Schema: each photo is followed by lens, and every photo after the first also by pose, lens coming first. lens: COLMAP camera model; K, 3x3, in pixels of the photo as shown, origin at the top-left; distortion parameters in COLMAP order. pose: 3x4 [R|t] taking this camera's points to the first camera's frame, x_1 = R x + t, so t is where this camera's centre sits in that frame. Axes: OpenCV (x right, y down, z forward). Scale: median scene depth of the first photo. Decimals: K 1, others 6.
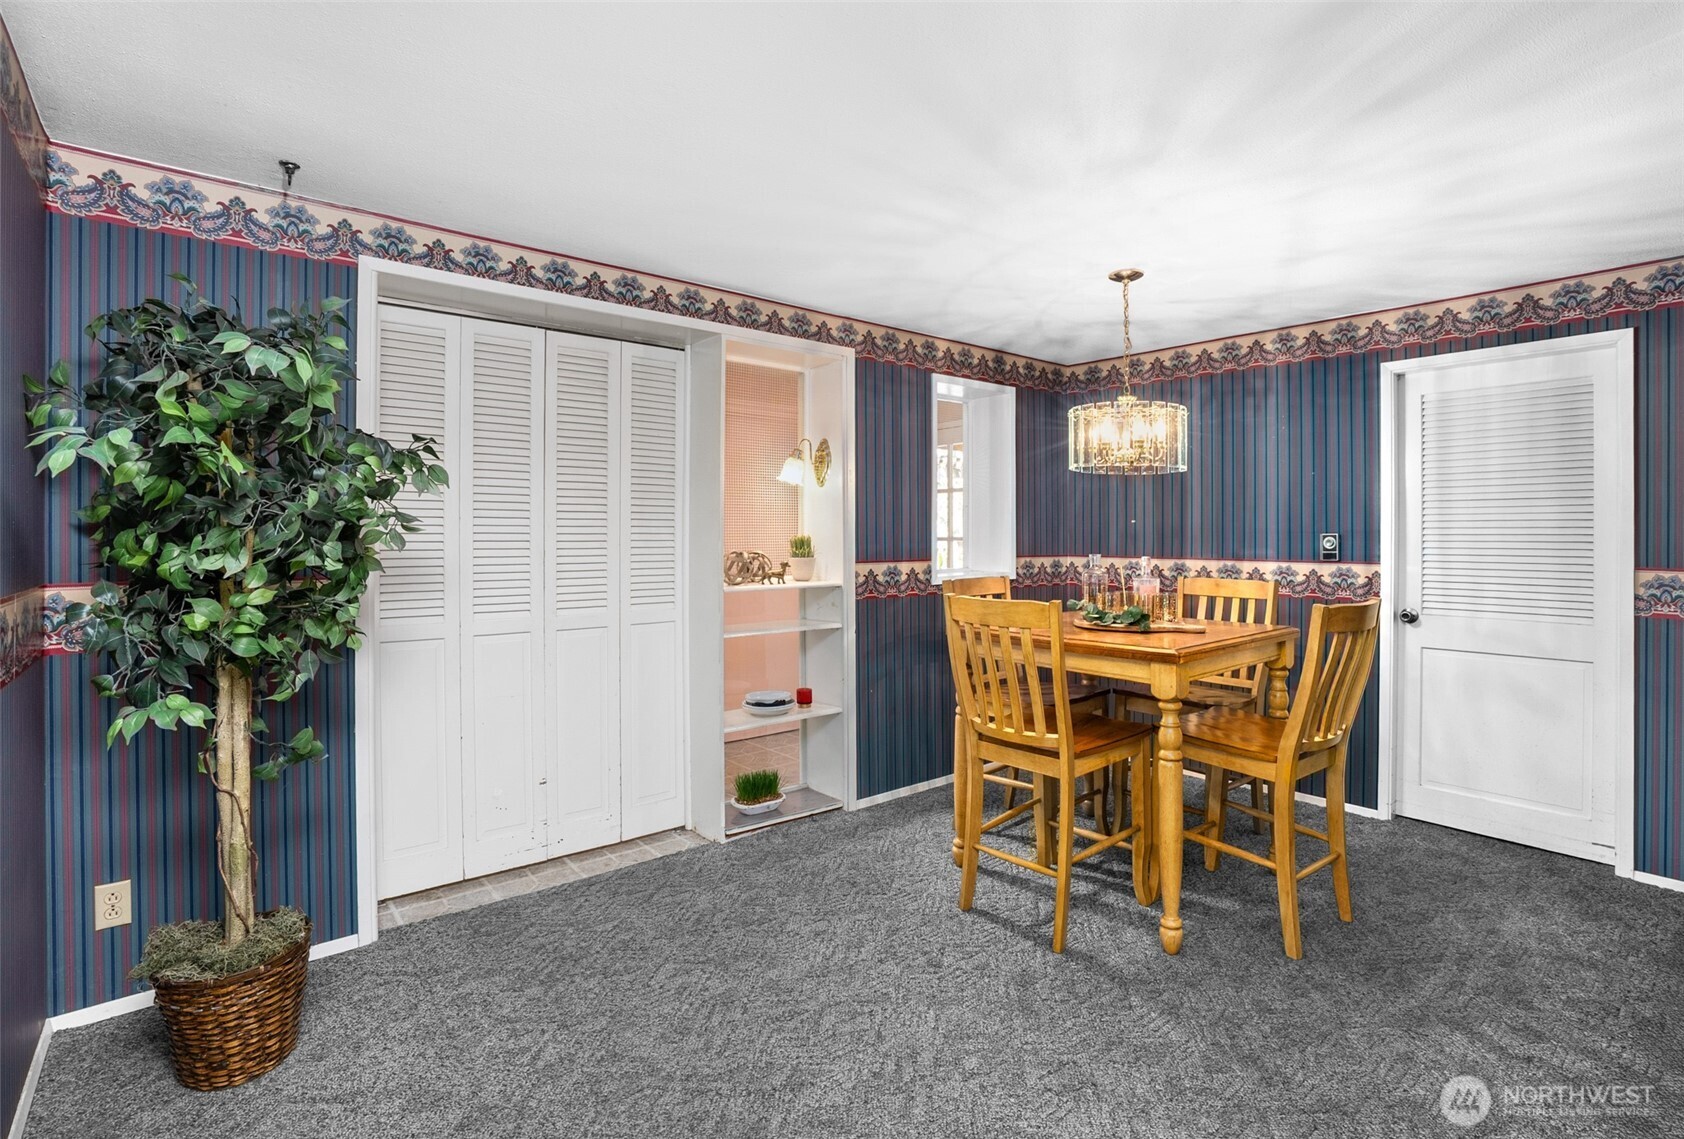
lens RADIAL K [[841.1, 0, 840.9], [0, 841.1, 532.7], [0, 0, 1]] dist [-0.057054, 0.017321]
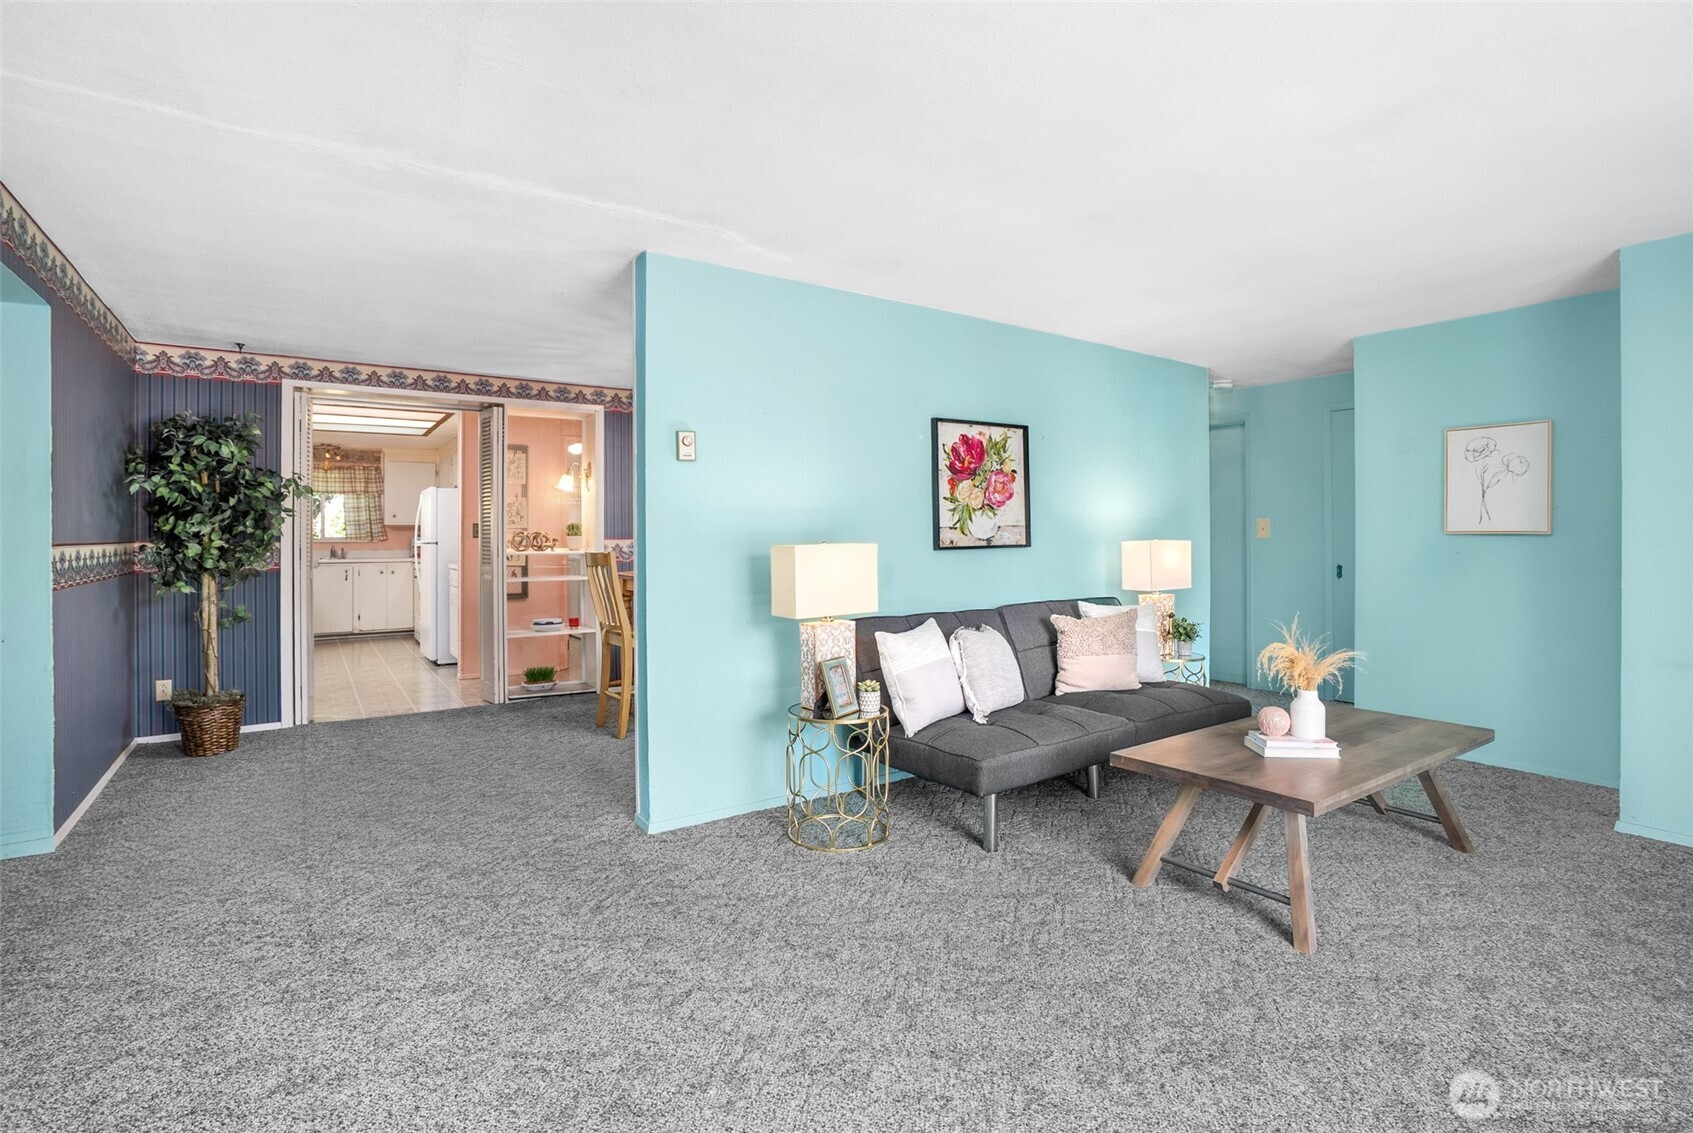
lens RADIAL K [[852.9, 0, 831.7], [0, 852.9, 529.3], [0, 0, 1]] dist [-0.035594, 0.000548]
pose [[0.994567, -0.008182, -0.103779, 1.086127], [0.007507, 0.999948, -0.006899, 0.056343], [0.103830, 0.006082, 0.994577, -1.009713]]
